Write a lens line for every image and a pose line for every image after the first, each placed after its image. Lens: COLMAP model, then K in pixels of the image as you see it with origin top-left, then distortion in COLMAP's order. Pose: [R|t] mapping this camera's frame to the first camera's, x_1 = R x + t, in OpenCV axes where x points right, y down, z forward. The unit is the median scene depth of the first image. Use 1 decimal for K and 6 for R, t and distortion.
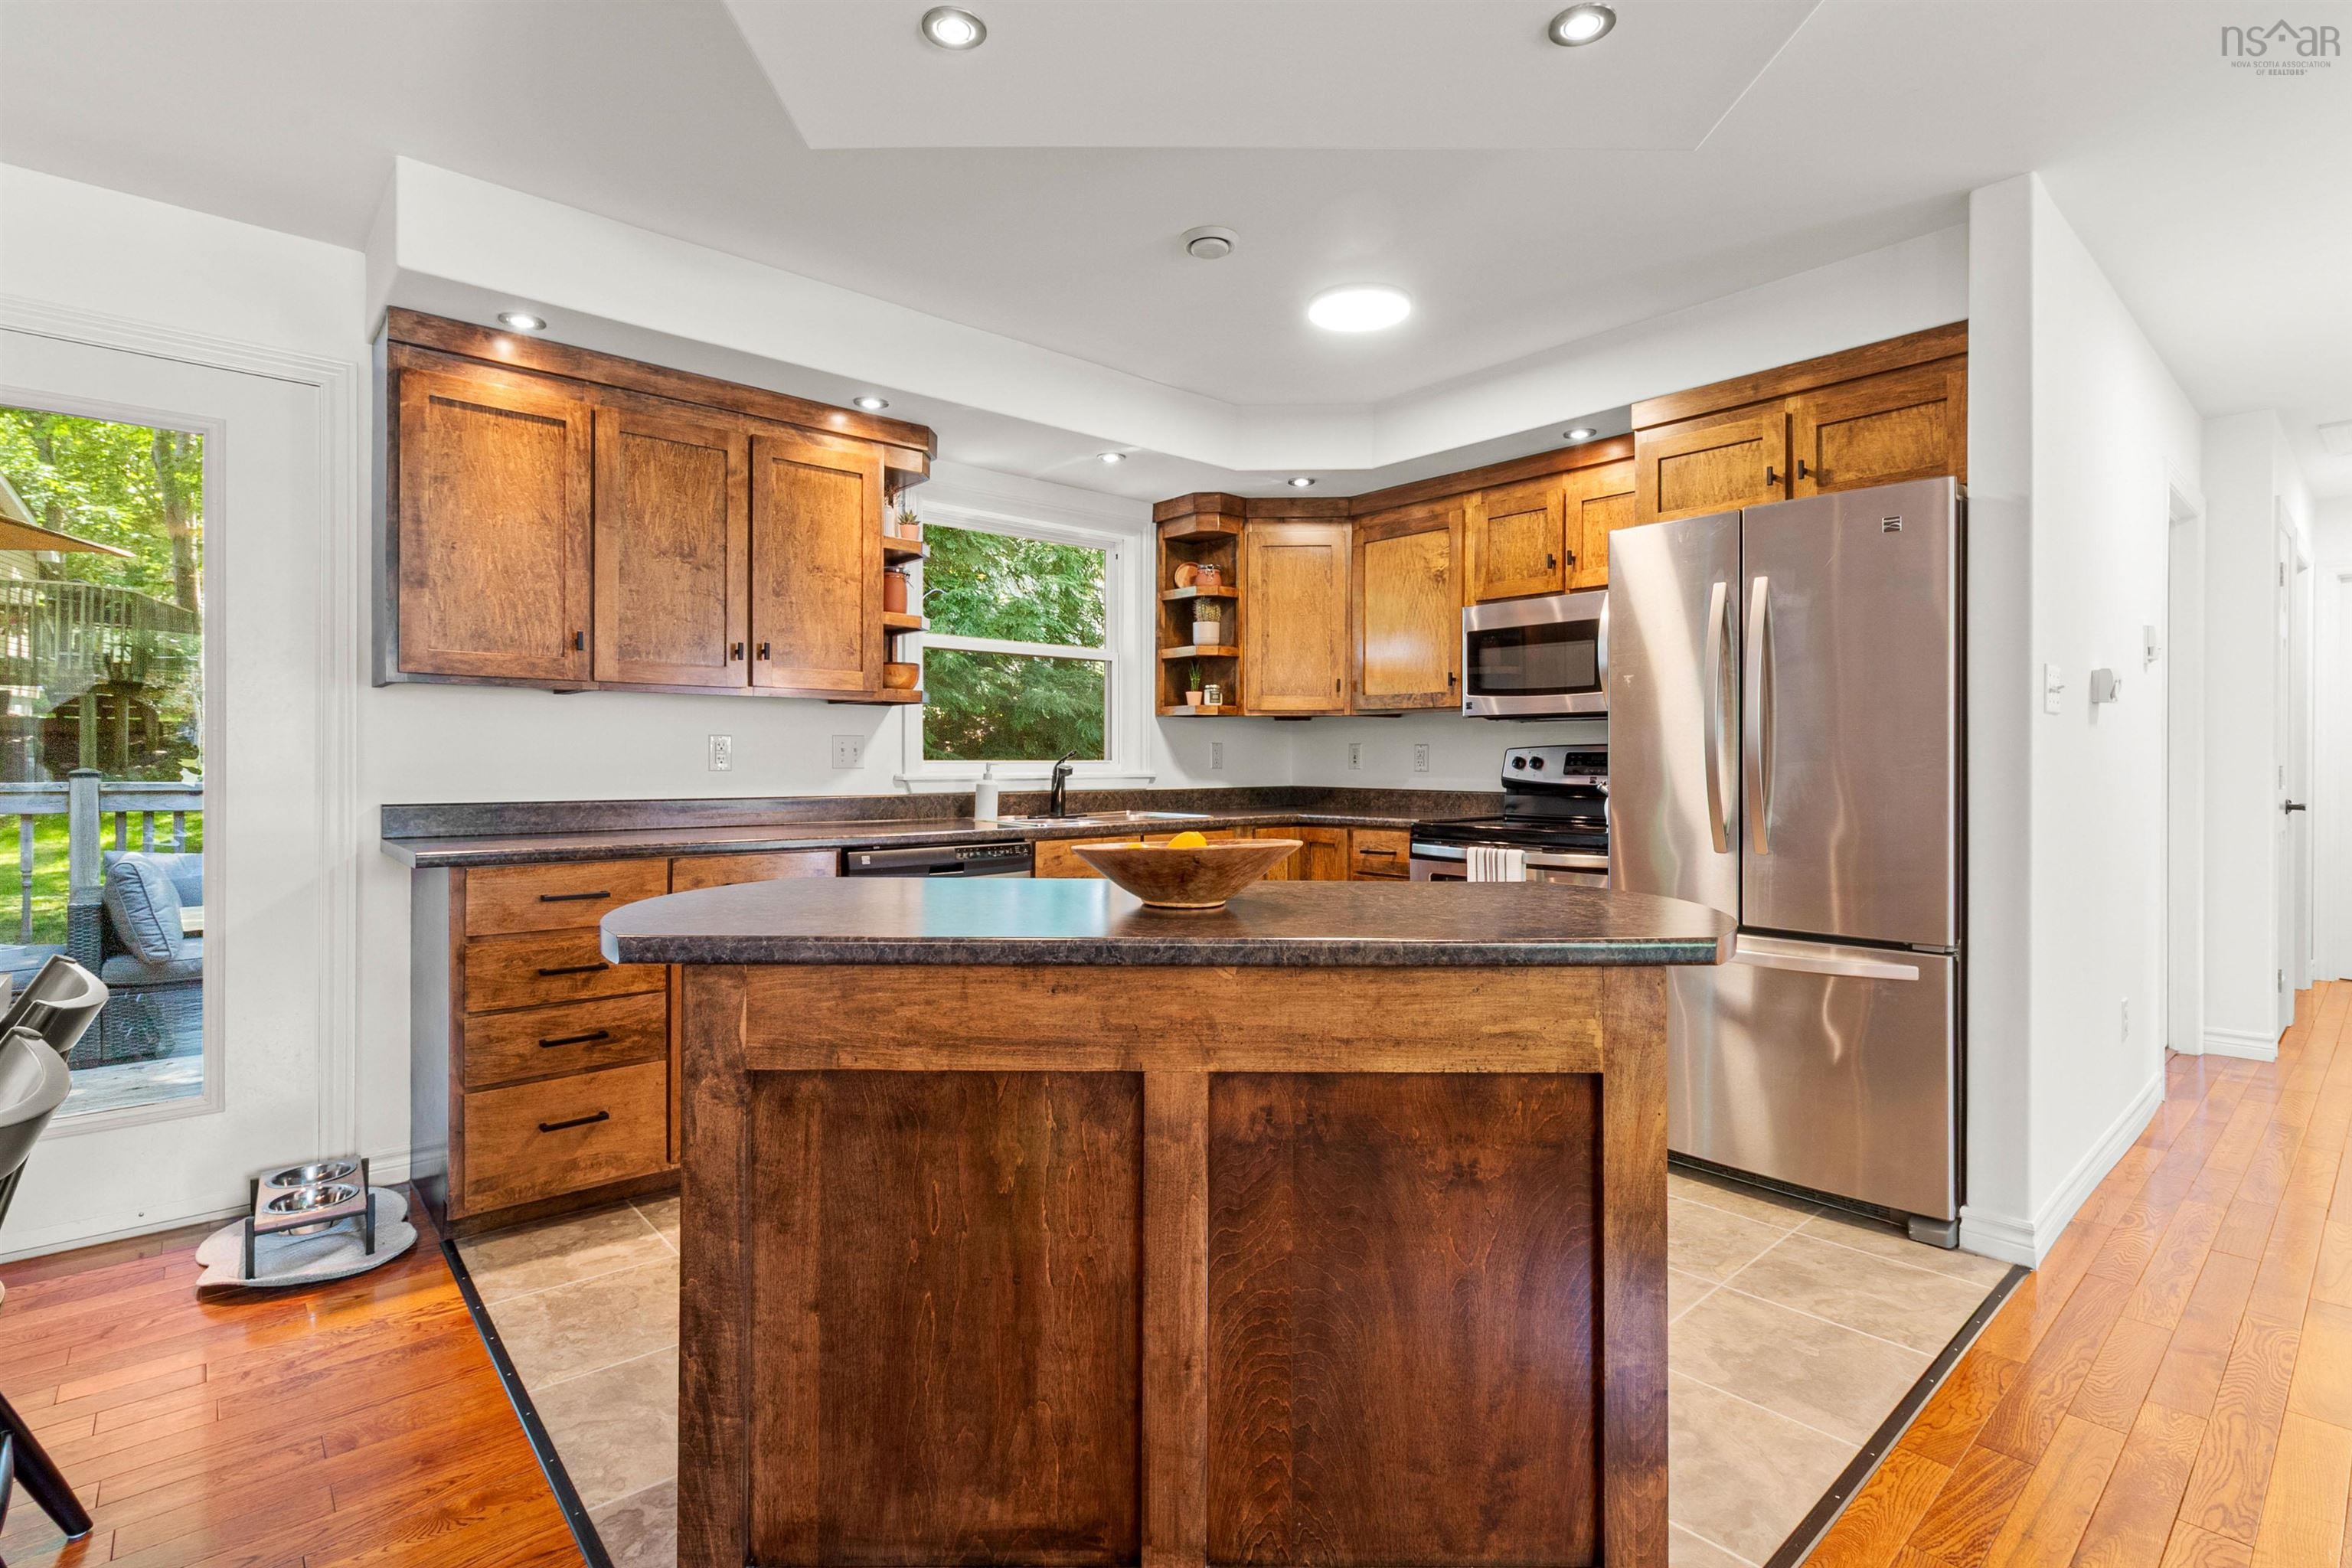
lens RADIAL K [[1107.1, 0, 1162.6], [0, 1107.1, 770.3], [0, 0, 1]] dist [0.010569, -0.000862]
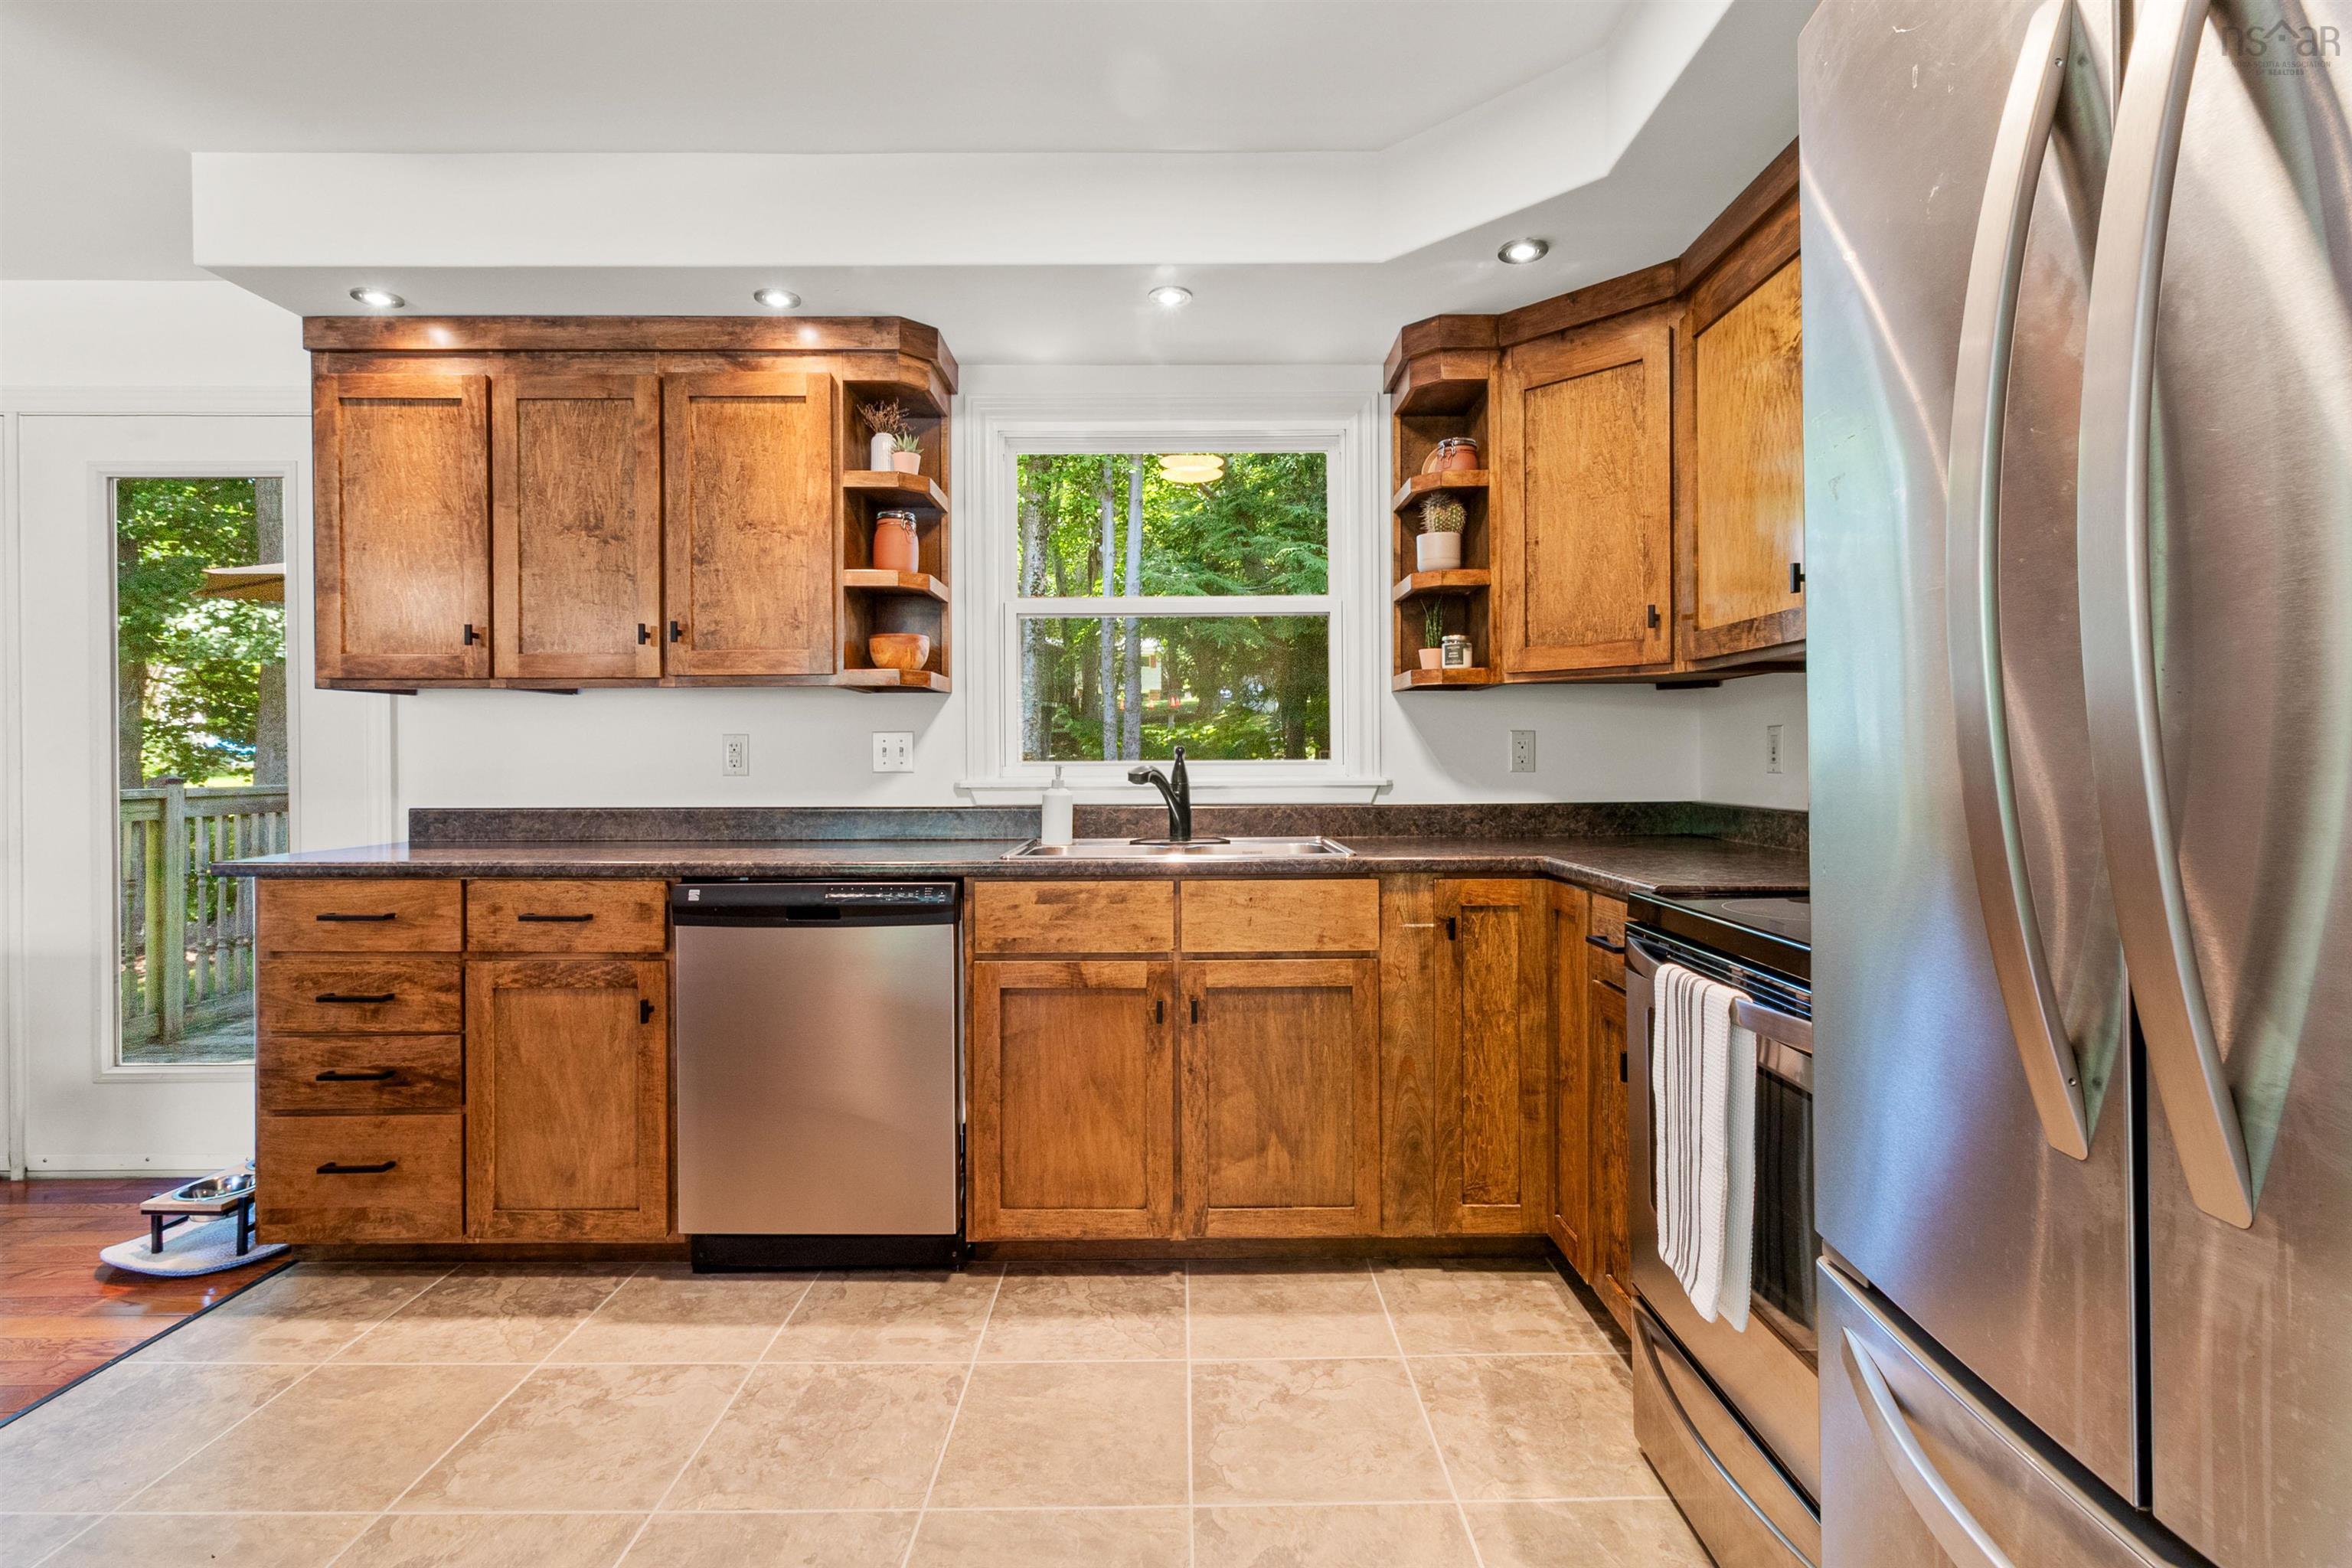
lens RADIAL K [[1107.1, 0, 1182.0], [0, 1107.1, 763.3], [0, 0, 1]] dist [0.010569, -0.000862]
pose [[0.755686, -0.002768, -0.654928, 0.493214], [0.000225, 0.999992, -0.003966, -0.006417], [0.654934, 0.002850, 0.755681, 0.655365]]
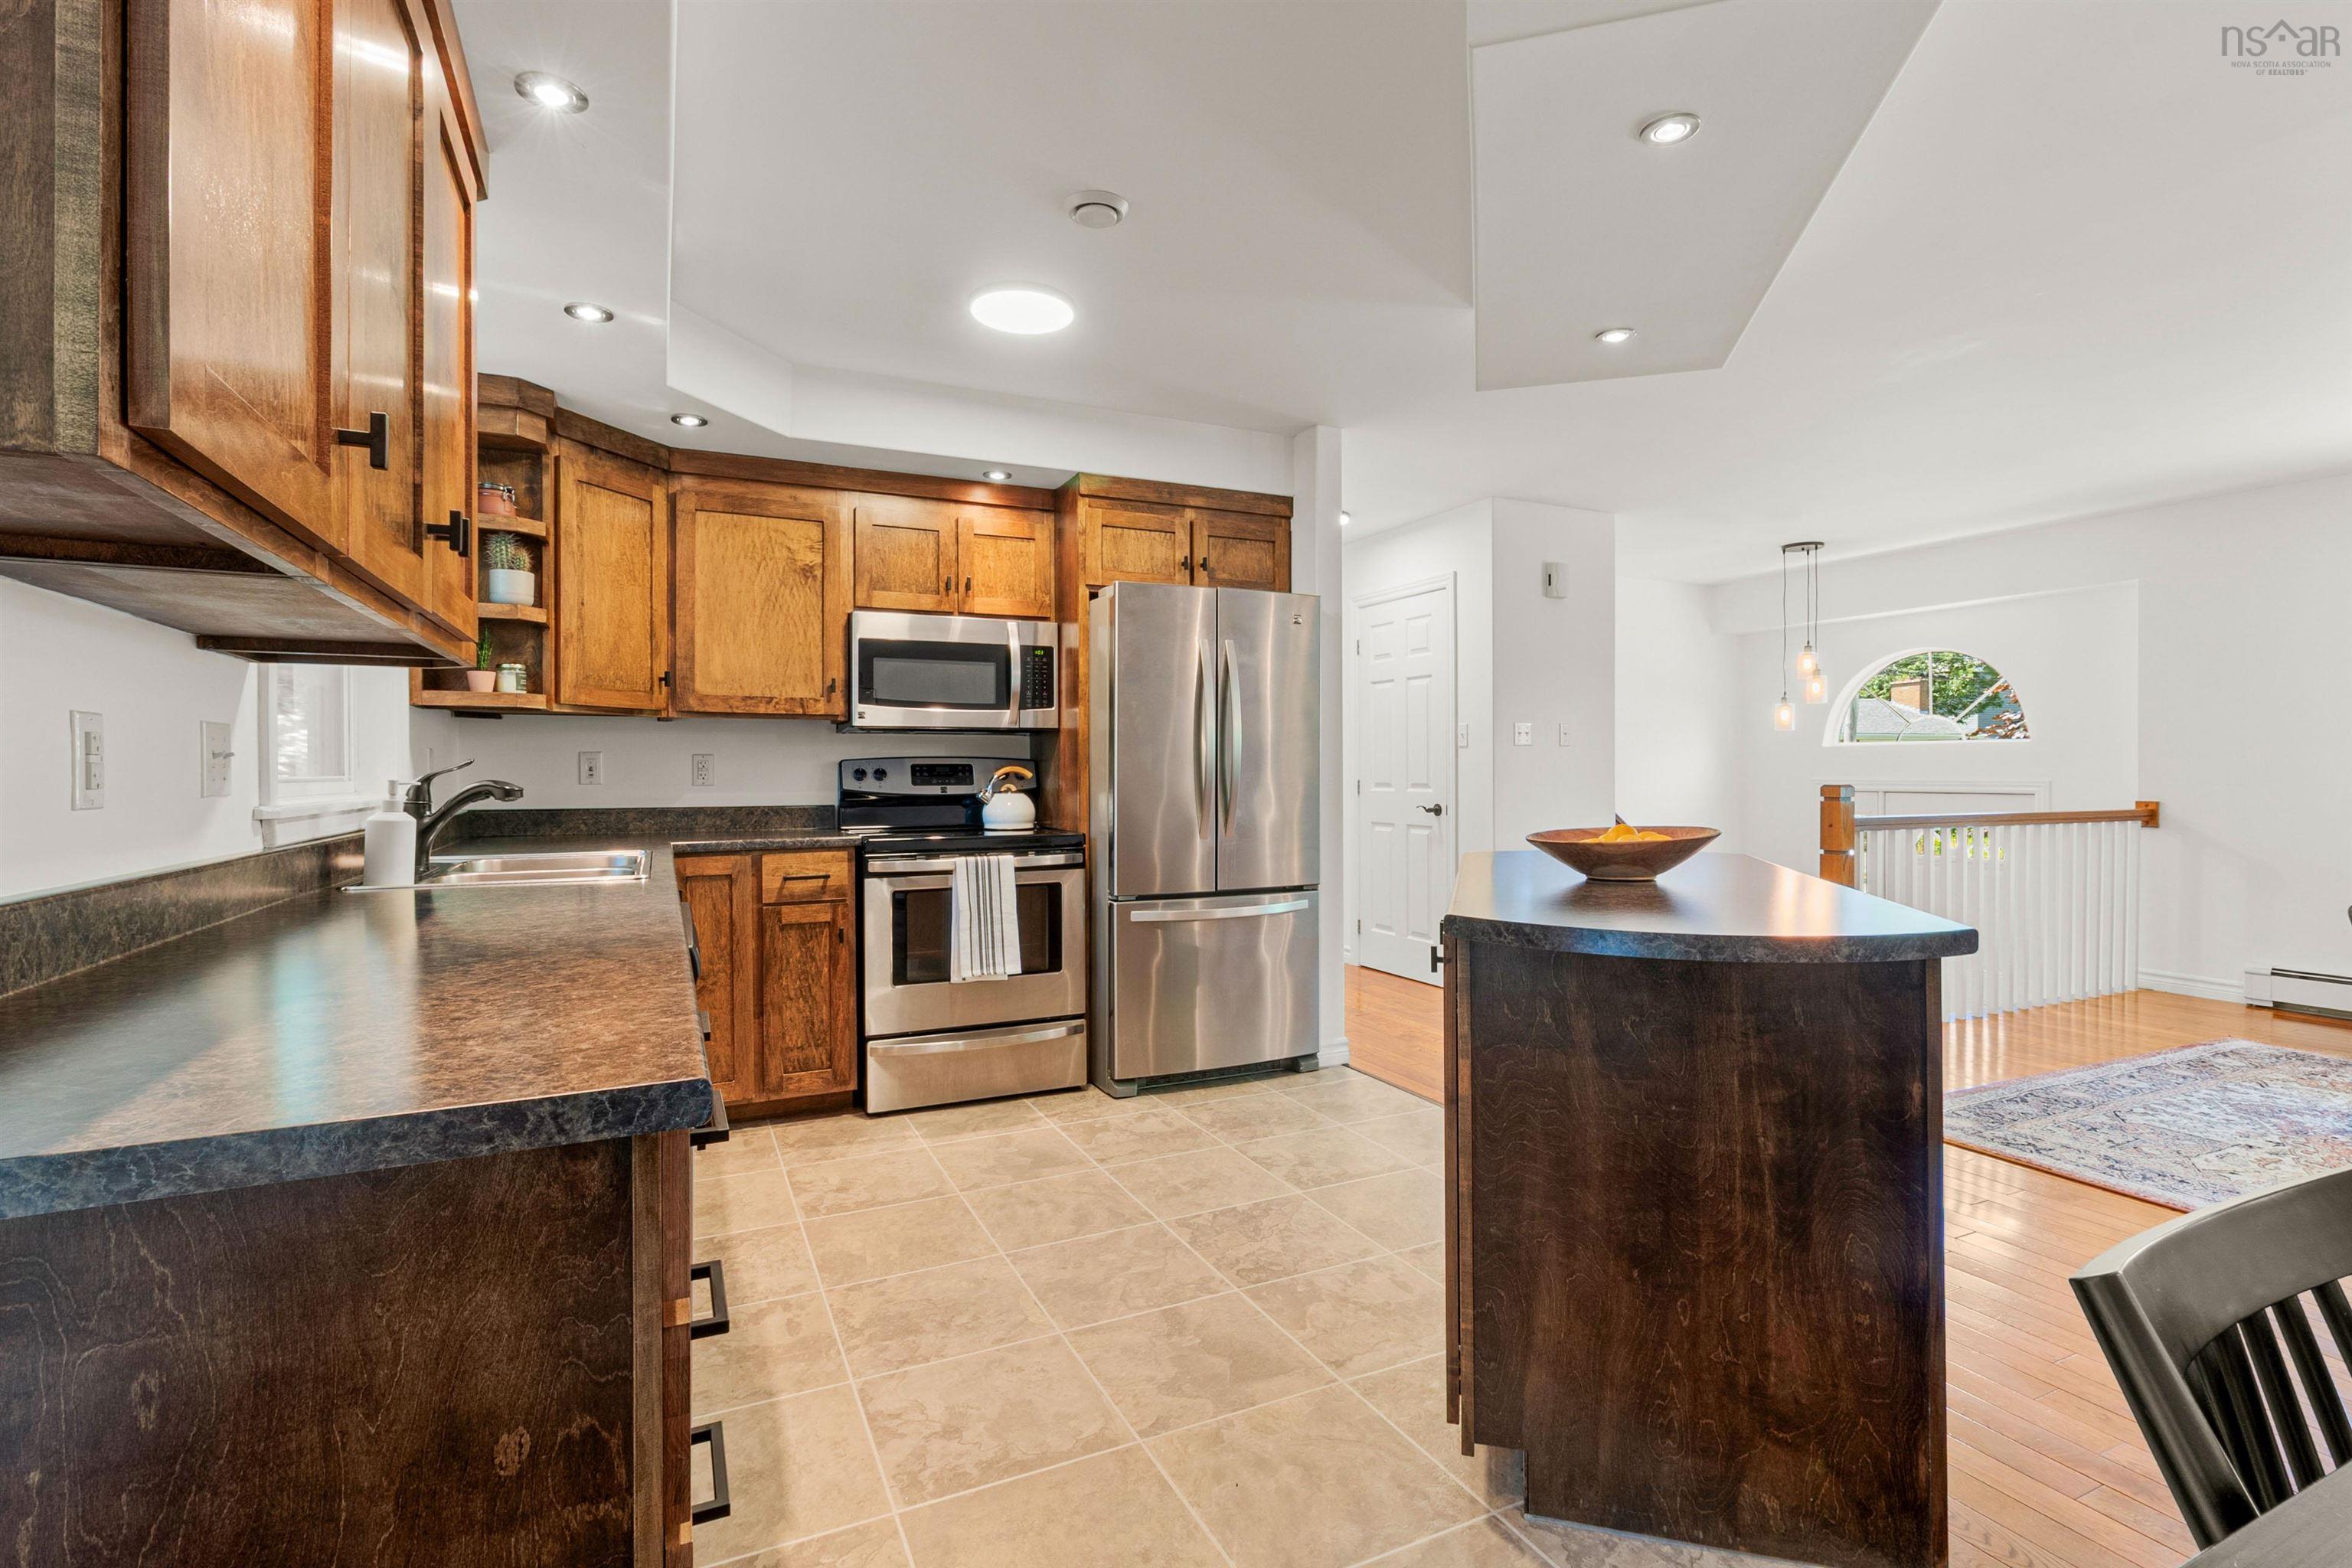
lens RADIAL K [[1107.1, 0, 1182.3], [0, 1107.1, 773.7], [0, 0, 1]] dist [0.010569, -0.000862]
pose [[0.268036, -0.005637, 0.963392, -0.750222], [0.014022, 0.999900, 0.001949, -0.007058], [-0.963307, 0.012987, 0.268088, 0.624000]]
